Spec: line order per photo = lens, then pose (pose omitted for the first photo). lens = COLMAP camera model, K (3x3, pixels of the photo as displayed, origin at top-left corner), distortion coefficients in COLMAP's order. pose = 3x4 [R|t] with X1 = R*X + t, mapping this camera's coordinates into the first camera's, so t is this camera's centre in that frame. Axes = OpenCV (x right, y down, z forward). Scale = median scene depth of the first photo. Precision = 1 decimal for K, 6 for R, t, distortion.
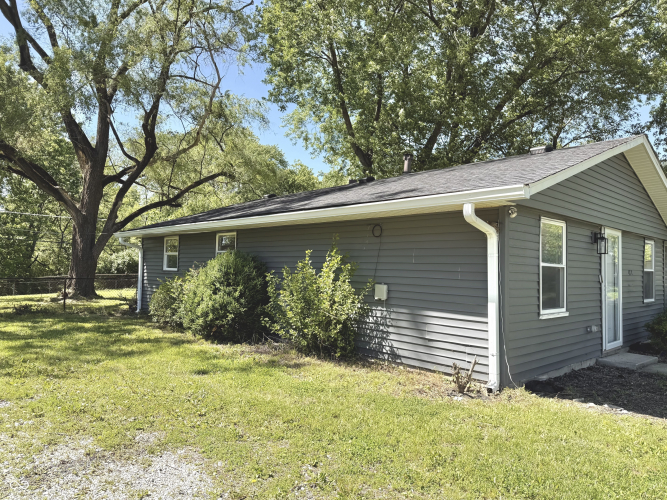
lens RADIAL K [[471.3, 0, 334.1], [0, 471.3, 246.5], [0, 0, 1]] dist [0.090347, -0.109899]
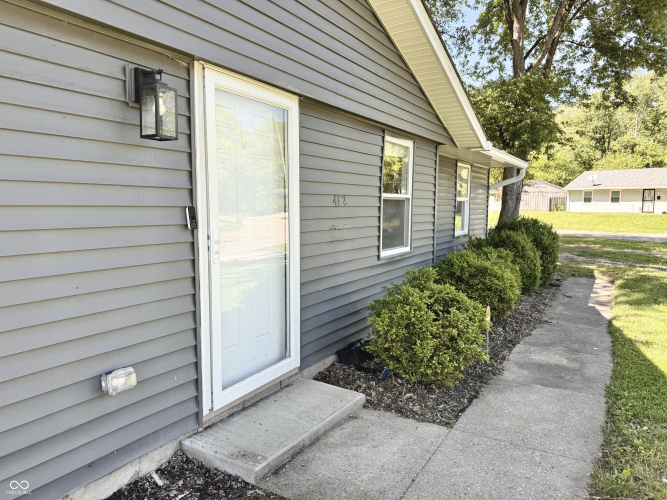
lens RADIAL K [[471.3, 0, 334.2], [0, 471.3, 249.0], [0, 0, 1]] dist [0.090347, -0.109899]
pose [[0.962840, -0.044785, 0.266333, 0.520397], [0.006007, 0.989462, 0.144666, 0.037587], [-0.270005, -0.137690, 0.952963, 0.594369]]
